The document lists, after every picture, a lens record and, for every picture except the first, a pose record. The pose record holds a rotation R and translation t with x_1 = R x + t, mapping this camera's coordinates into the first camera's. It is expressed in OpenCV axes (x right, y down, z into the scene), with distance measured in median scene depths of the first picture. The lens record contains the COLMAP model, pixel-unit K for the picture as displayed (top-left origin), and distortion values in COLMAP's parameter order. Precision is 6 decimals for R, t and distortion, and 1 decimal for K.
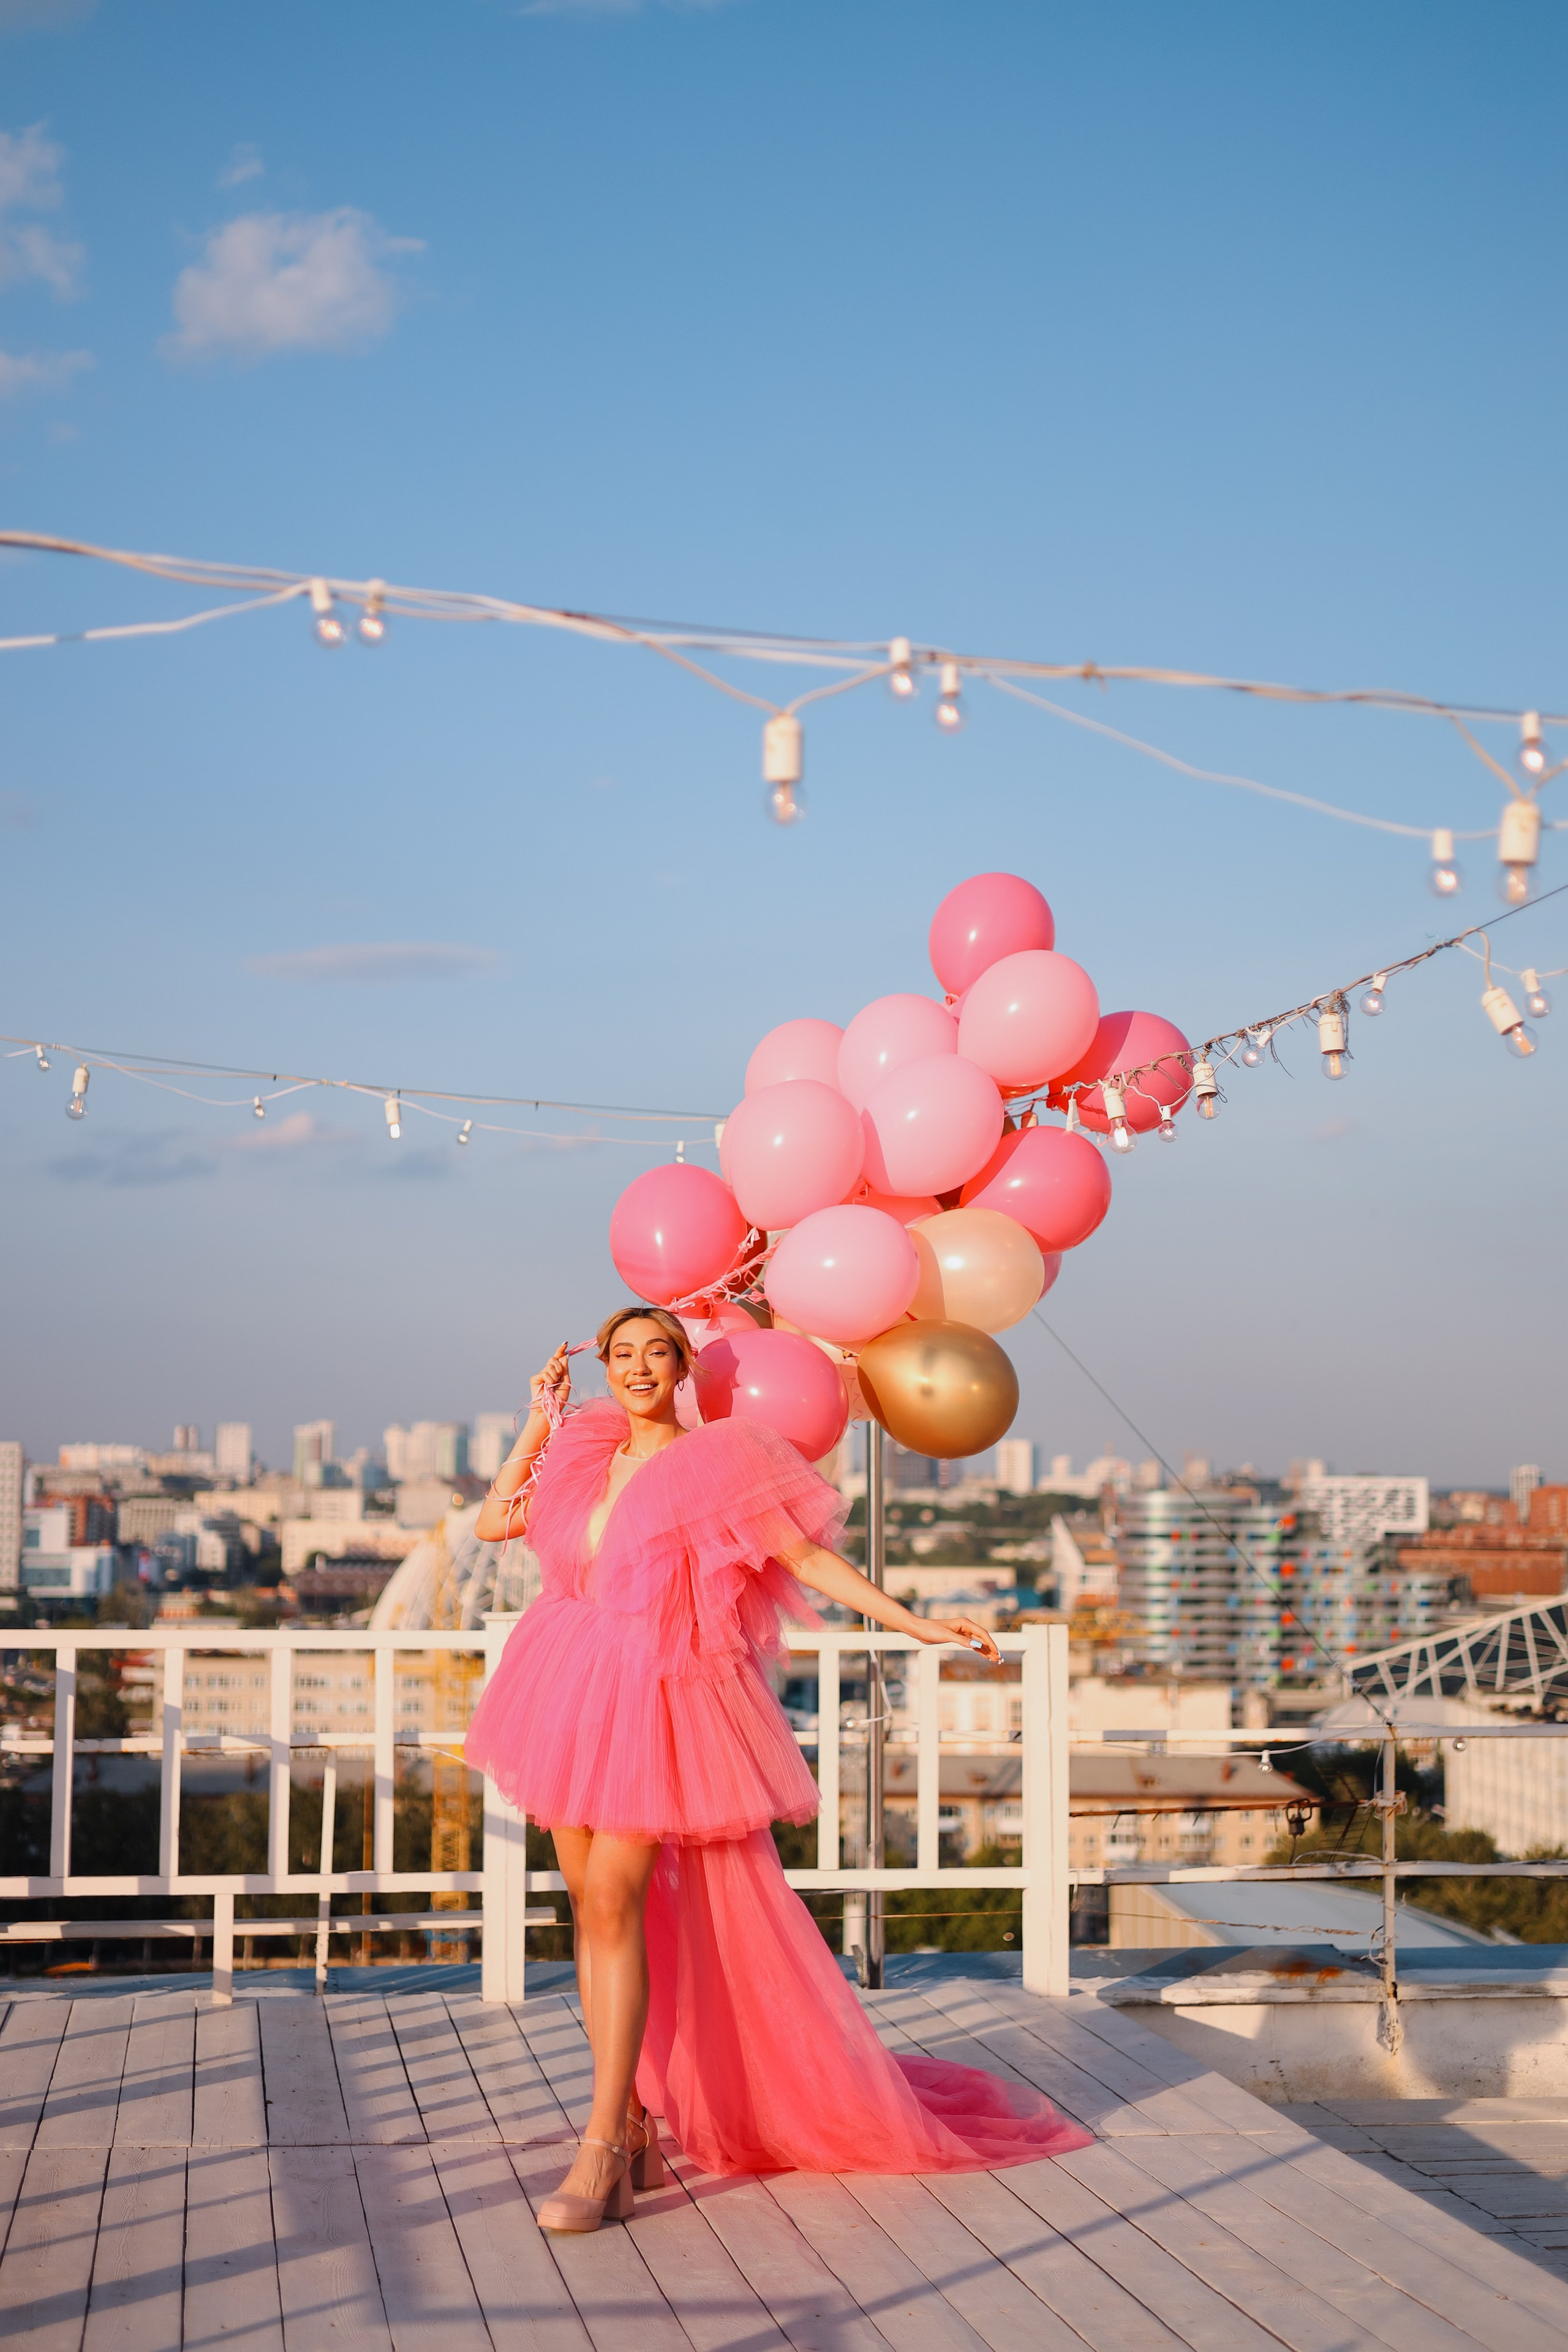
lens RADIAL K [[3427.2, 0, 784.0], [0, 3427.2, 1176.0], [0, 0, 1]] dist [0.081774, -0.396020]
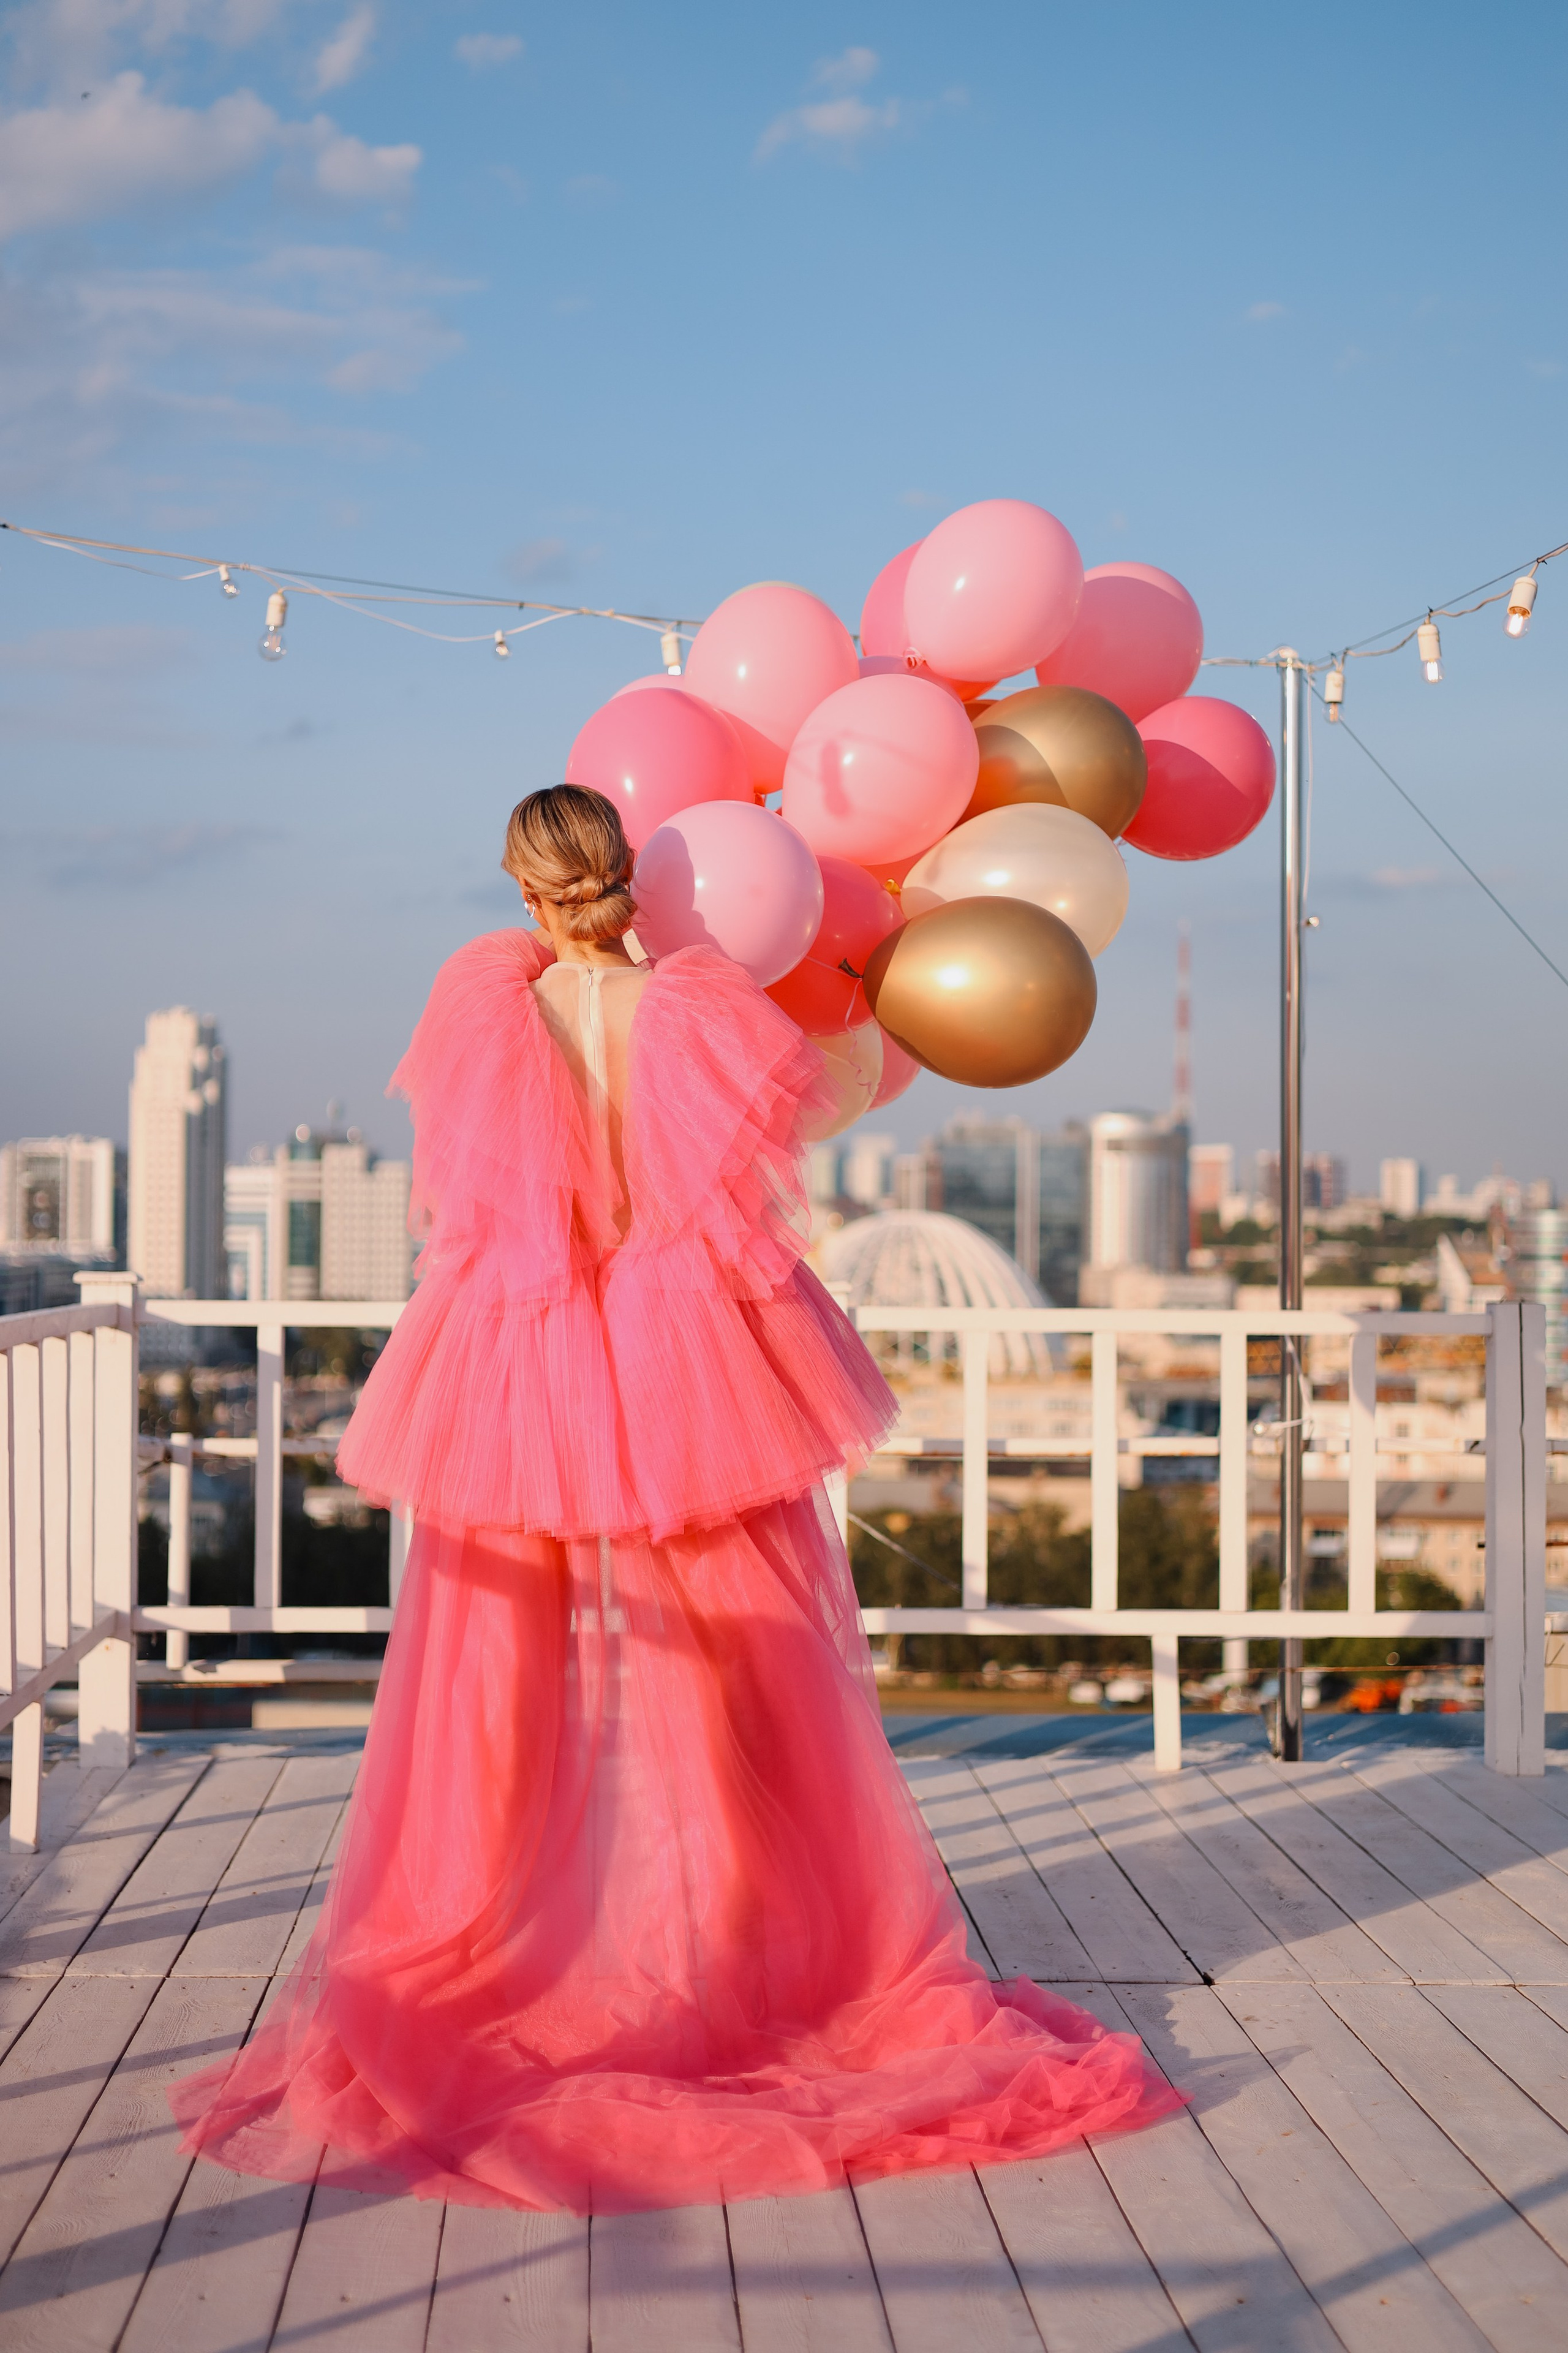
lens RADIAL K [[3428.4, 0, 784.0], [0, 3428.4, 1176.5], [0, 0, 1]] dist [0.081774, -0.396020]
pose [[0.993984, -0.001584, -0.109517, -0.002946], [0.010375, 0.996761, 0.079749, 0.038704], [0.109036, -0.080405, 0.990781, 0.215370]]
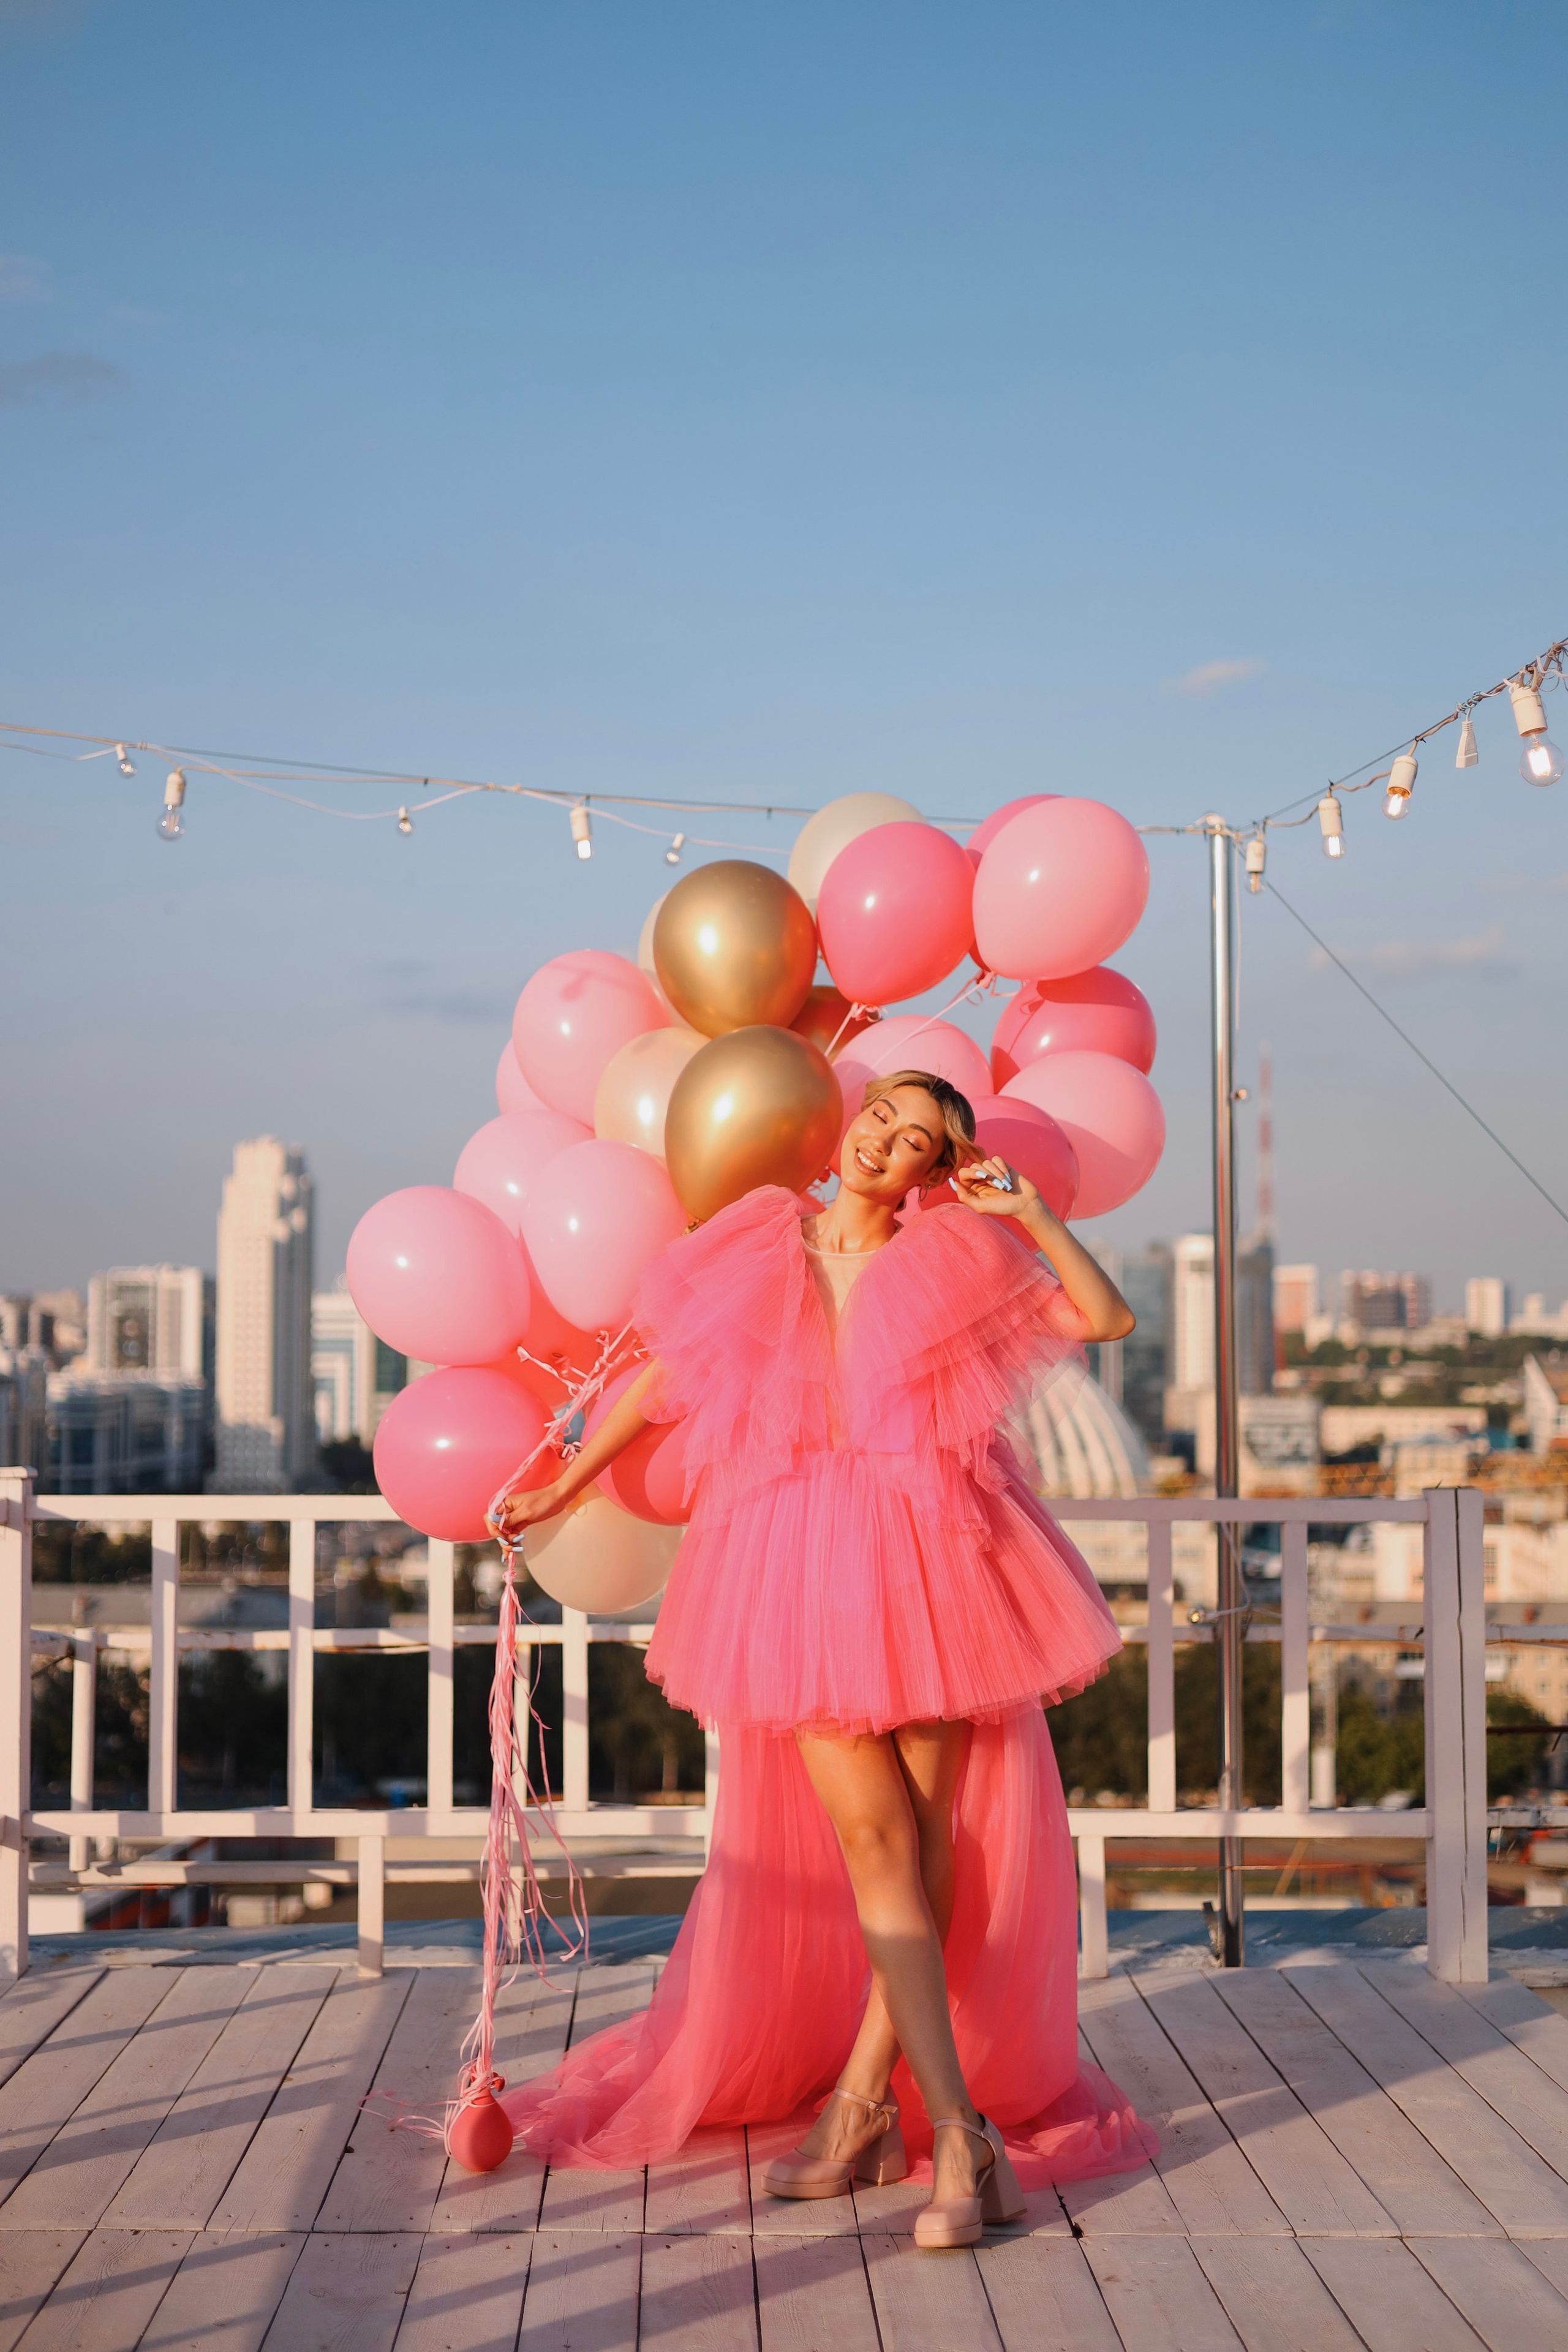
lens RADIAL K [[3412.5, 0, 784.0], [0, 3412.5, 1176.0], [0, 0, 1]] dist [0.039037, -0.064686]
pose [[0.990749, -0.012602, -0.135123, 0.033224], [0.018663, 0.998871, 0.043678, 0.027332], [0.134421, -0.045795, 0.989866, 0.245209]]
